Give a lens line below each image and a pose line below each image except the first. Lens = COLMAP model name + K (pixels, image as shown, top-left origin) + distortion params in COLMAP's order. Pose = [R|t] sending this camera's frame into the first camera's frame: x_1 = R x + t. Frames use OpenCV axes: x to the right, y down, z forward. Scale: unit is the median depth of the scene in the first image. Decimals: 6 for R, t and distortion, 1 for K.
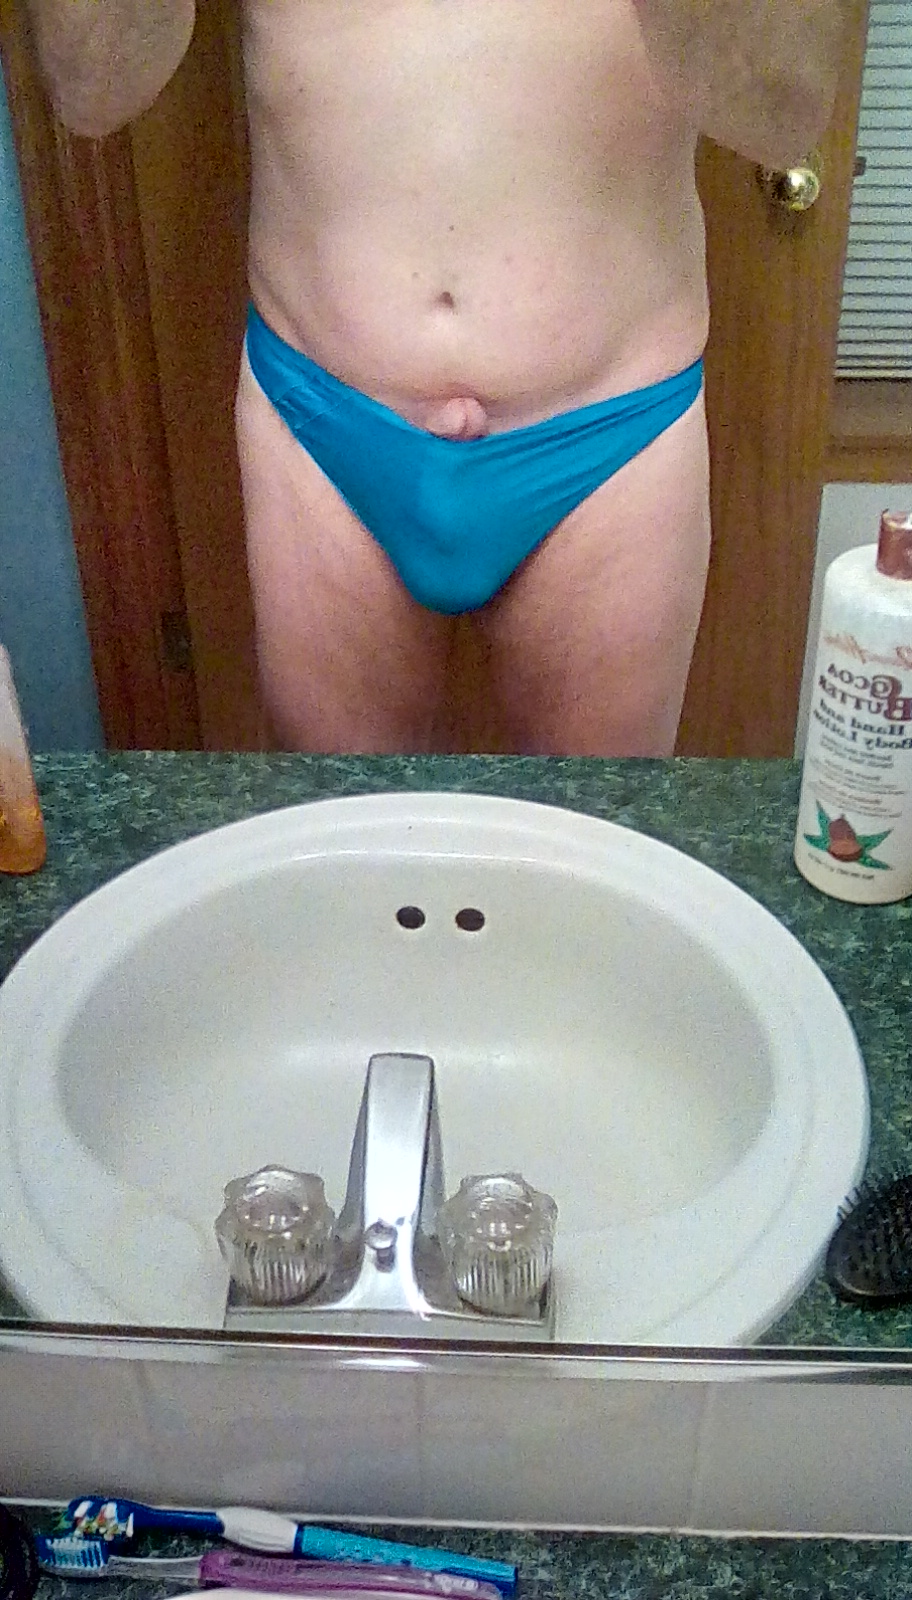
lens RADIAL K [[1988.2, 0, 460.6], [0, 1988.2, 743.0], [0, 0, 1]] dist [-0.036700, -0.105211]
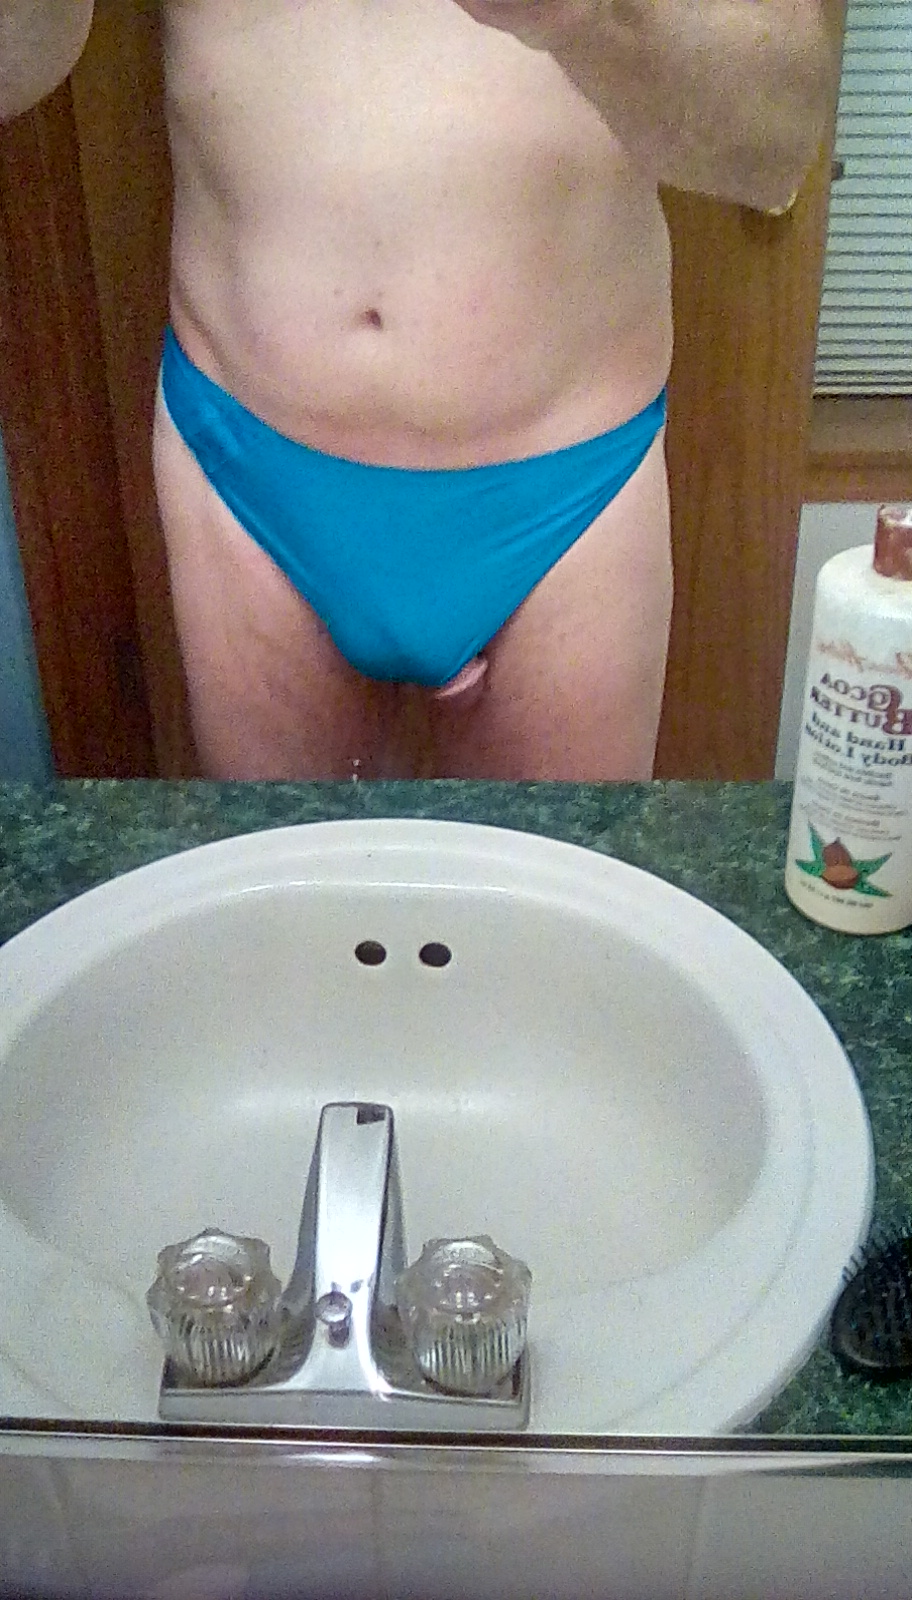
lens RADIAL K [[1928.1, 0, 456.0], [0, 1928.1, 800.0], [0, 0, 1]] dist [-0.025634, -0.051897]
pose [[0.999915, -0.009465, 0.008964, 0.007496], [0.009449, 0.999954, 0.001895, 0.015407], [-0.008981, -0.001810, 0.999958, 0.110012]]
